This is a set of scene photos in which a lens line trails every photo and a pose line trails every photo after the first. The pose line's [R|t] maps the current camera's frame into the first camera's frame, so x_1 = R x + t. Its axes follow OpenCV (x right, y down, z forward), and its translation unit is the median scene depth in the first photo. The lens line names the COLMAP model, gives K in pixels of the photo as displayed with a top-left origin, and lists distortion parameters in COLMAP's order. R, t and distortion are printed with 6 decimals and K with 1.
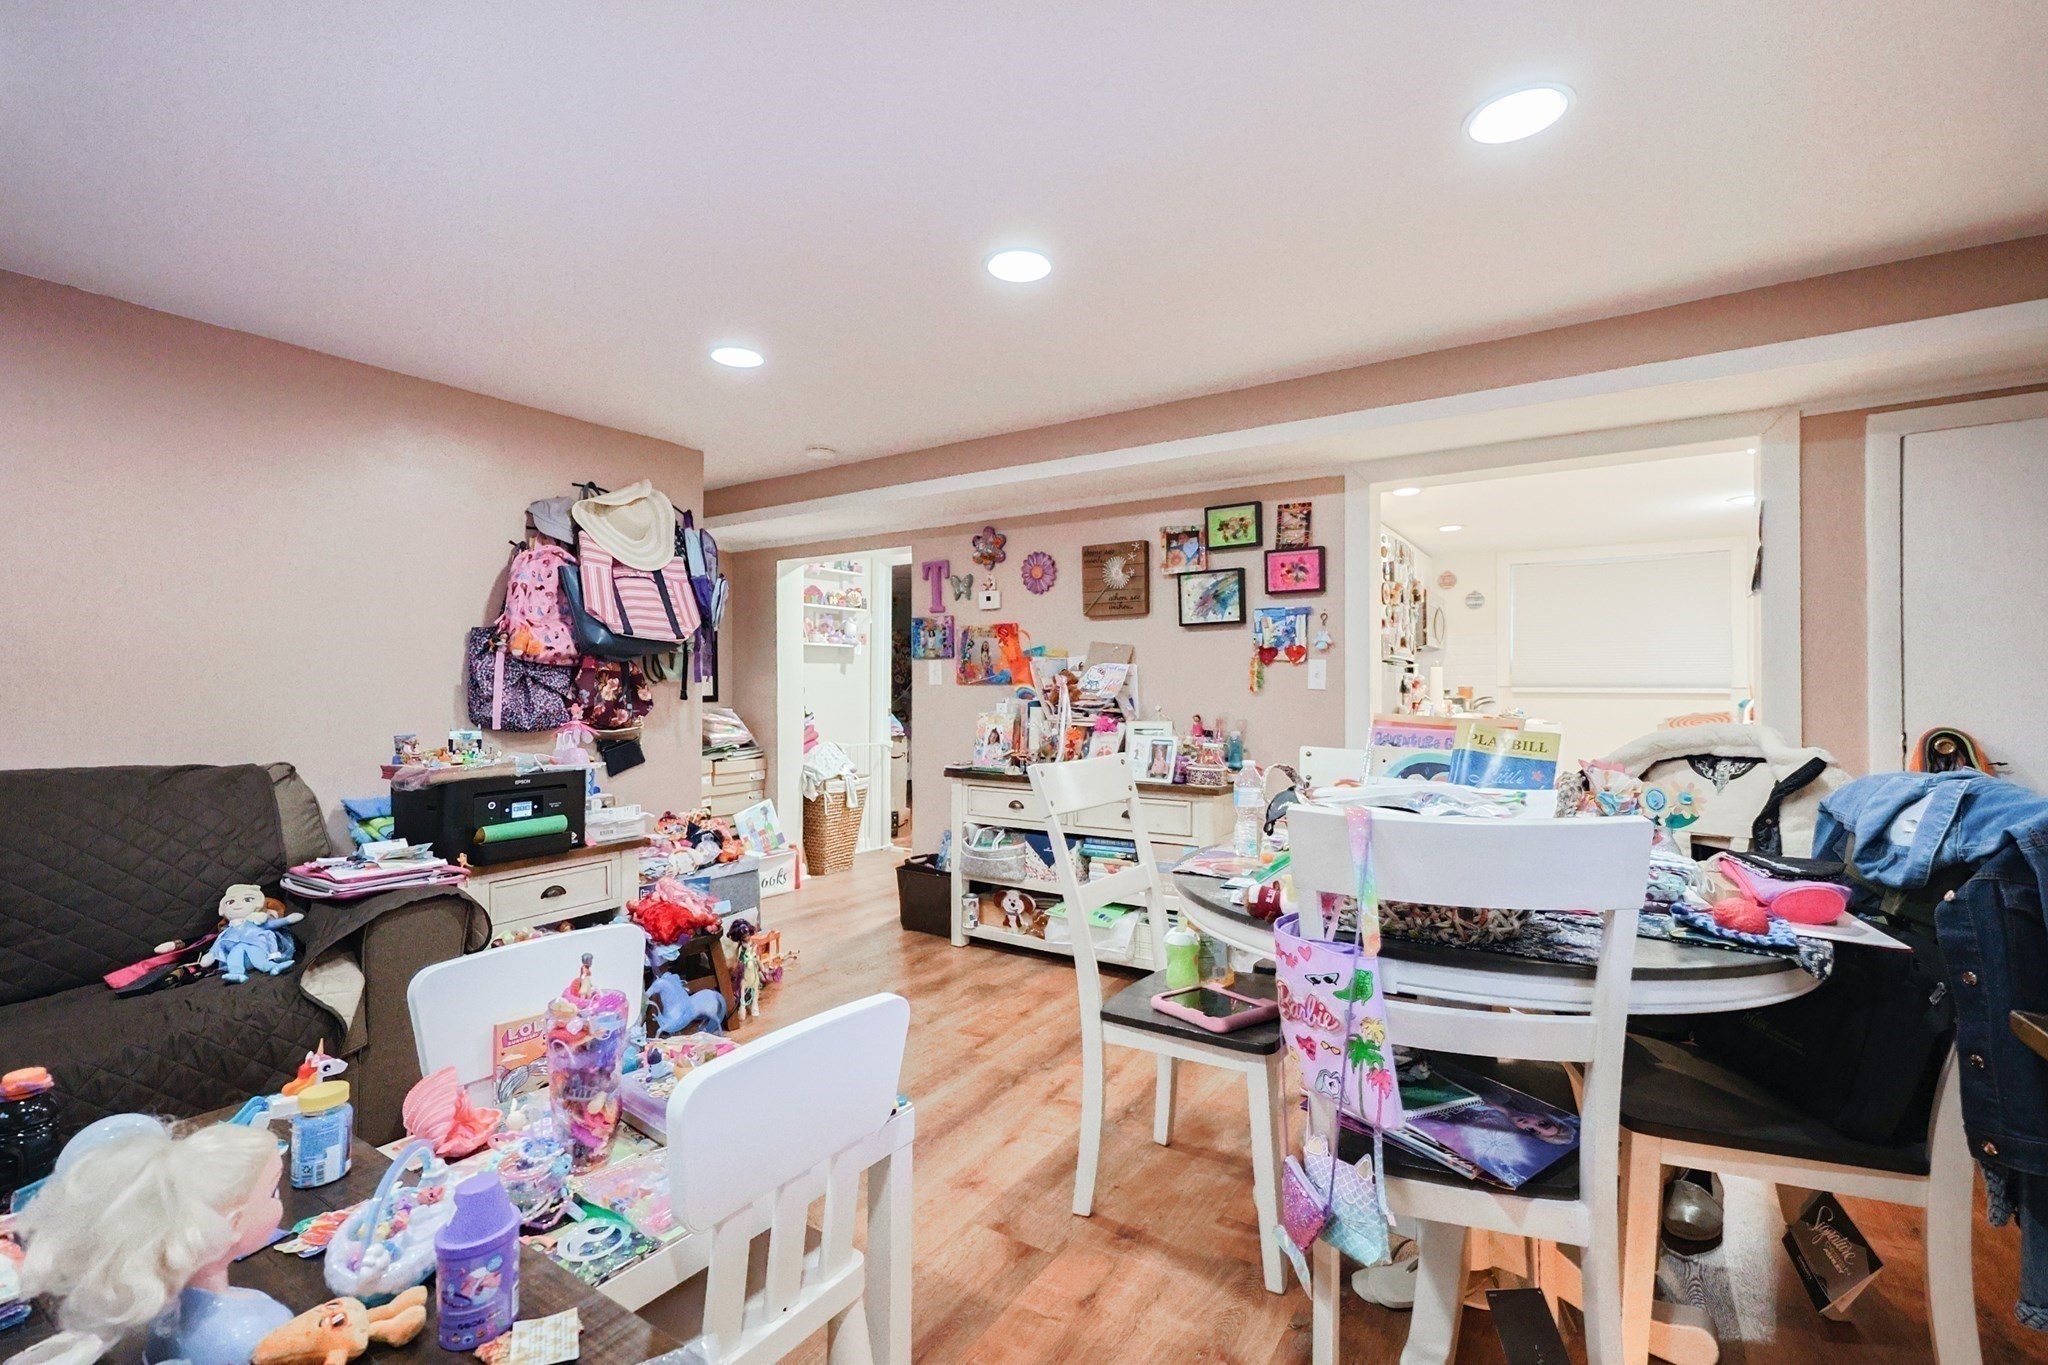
lens RADIAL K [[866.1, 0, 1039.6], [0, 866.1, 682.2], [0, 0, 1]] dist [0.007253, 0.001225]
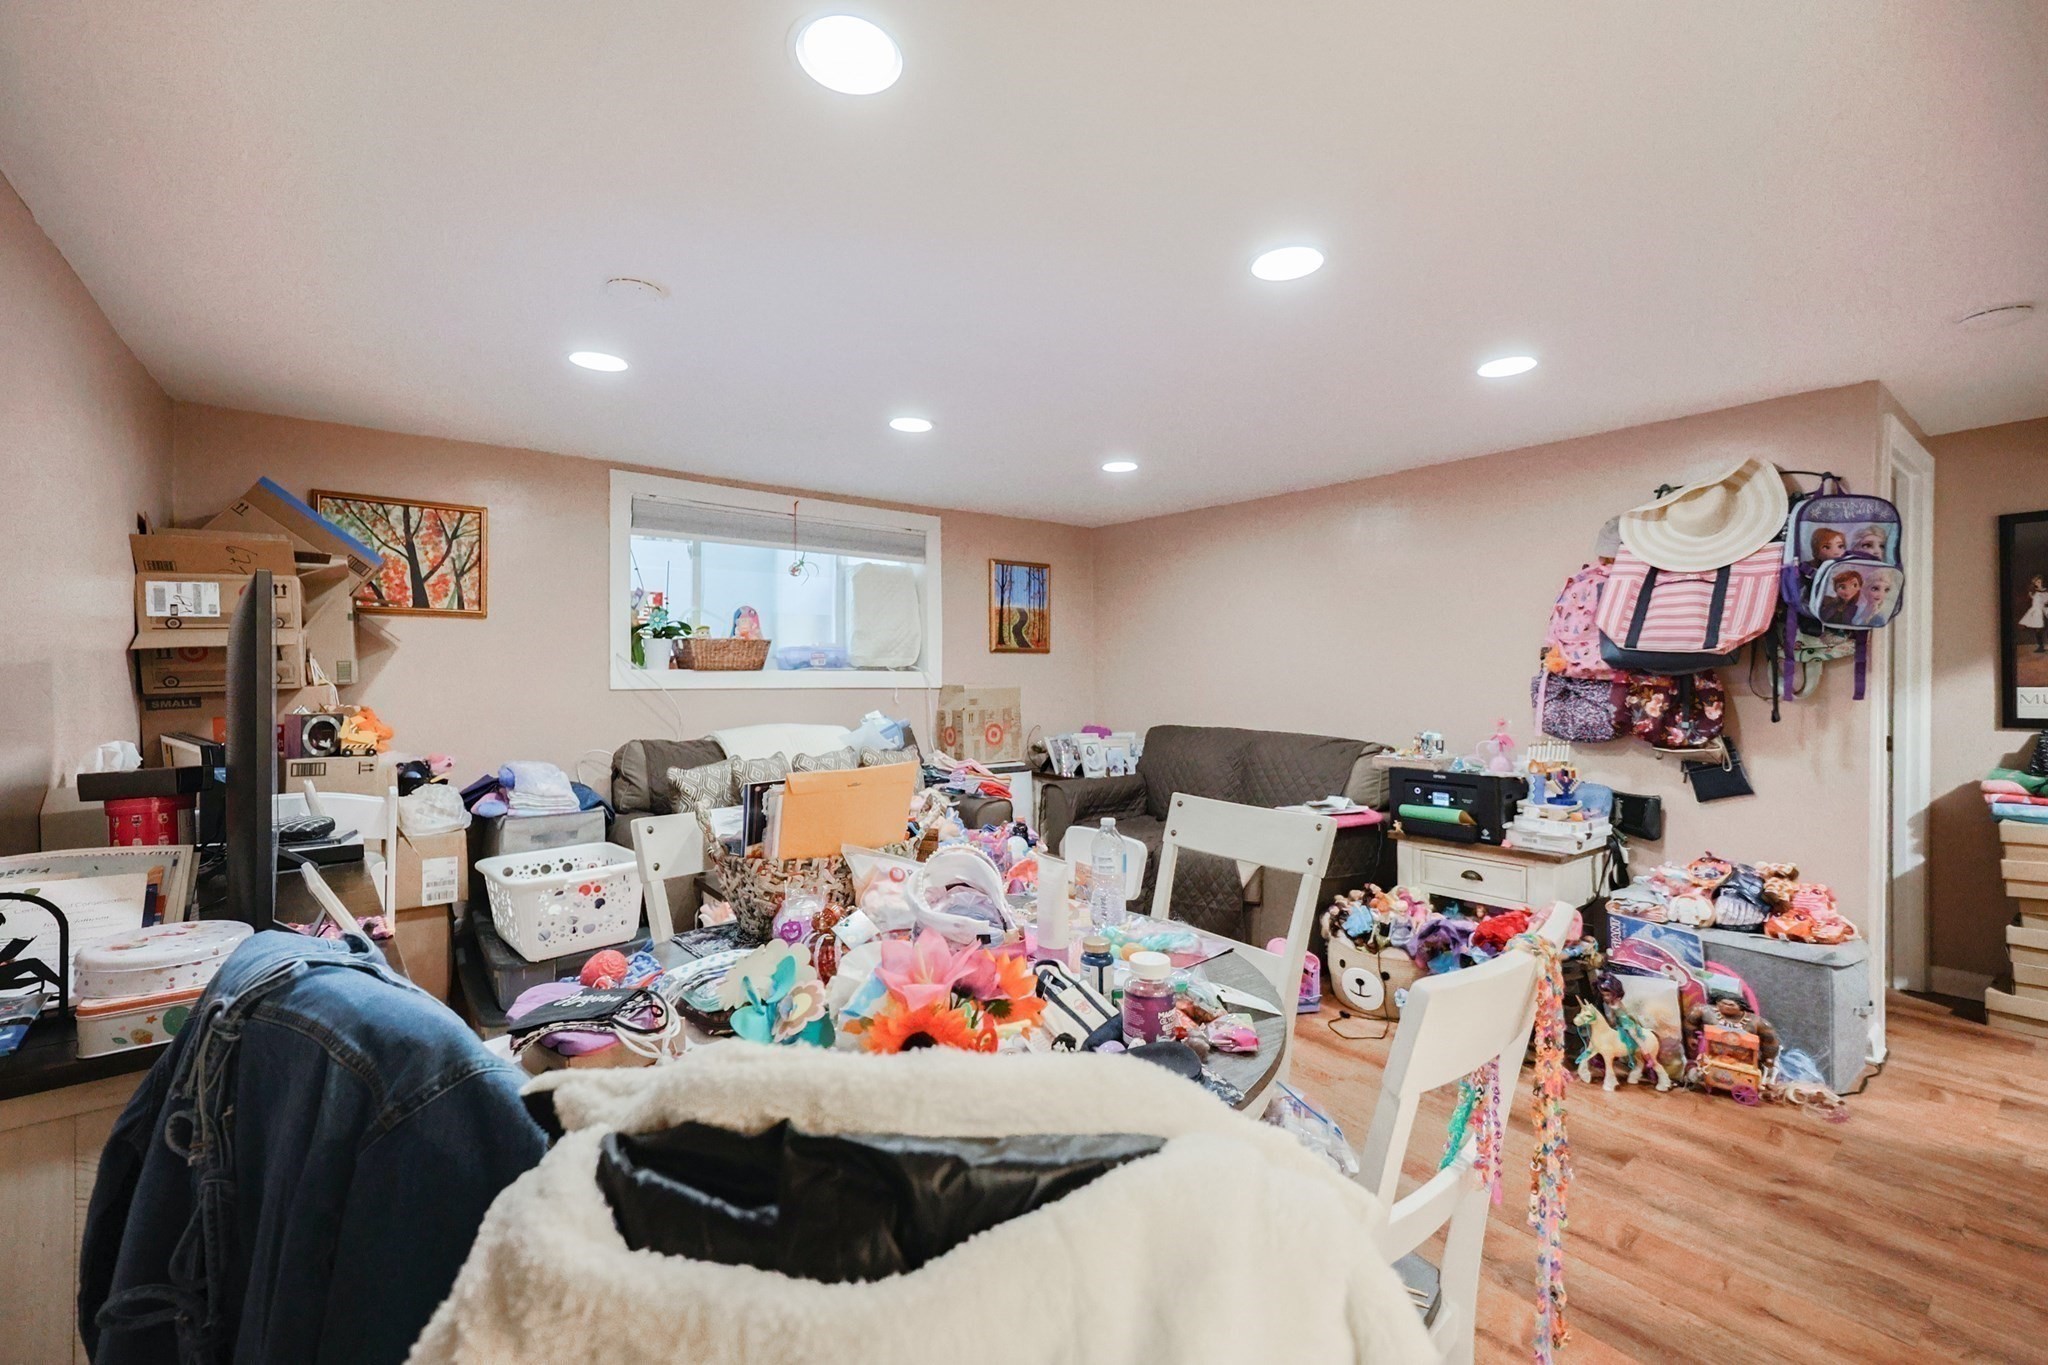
lens RADIAL K [[866.1, 0, 1027.5], [0, 866.1, 679.1], [0, 0, 1]] dist [0.007253, 0.001225]
pose [[-0.325127, 0.009494, -0.945623, 0.560461], [0.000734, 0.999952, 0.009788, -0.027466], [0.945670, 0.002488, -0.325118, 0.612359]]
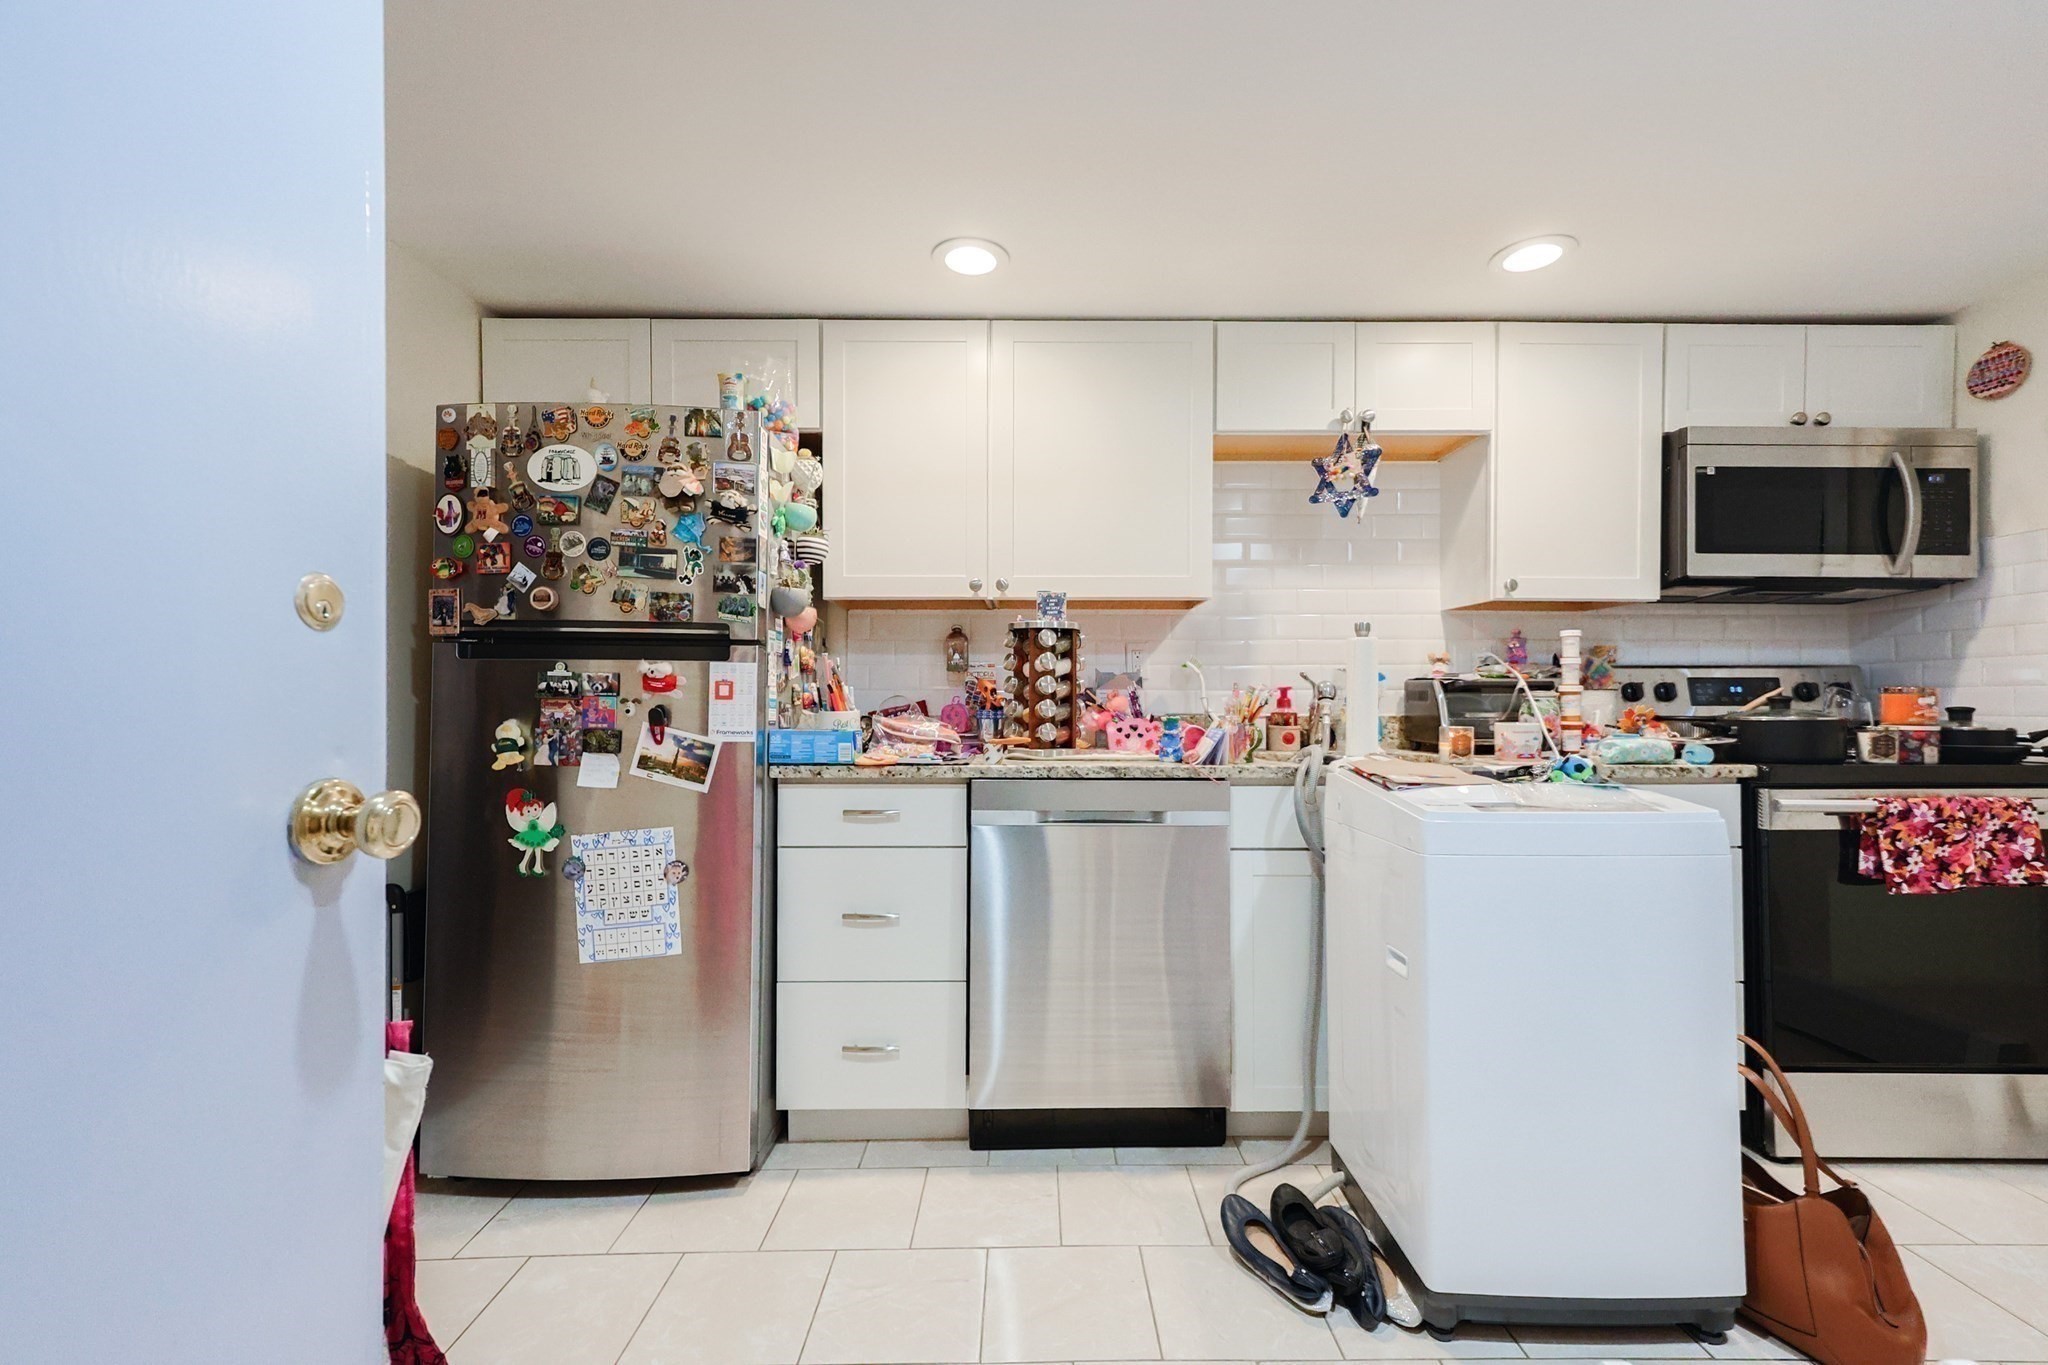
lens RADIAL K [[866.1, 0, 1041.0], [0, 866.1, 690.3], [0, 0, 1]] dist [0.007253, 0.001225]
pose [[0.562881, -0.004373, -0.826526, 1.041140], [0.002894, 0.999990, -0.003320, 0.012649], [0.826533, -0.000523, 0.562889, 0.970540]]
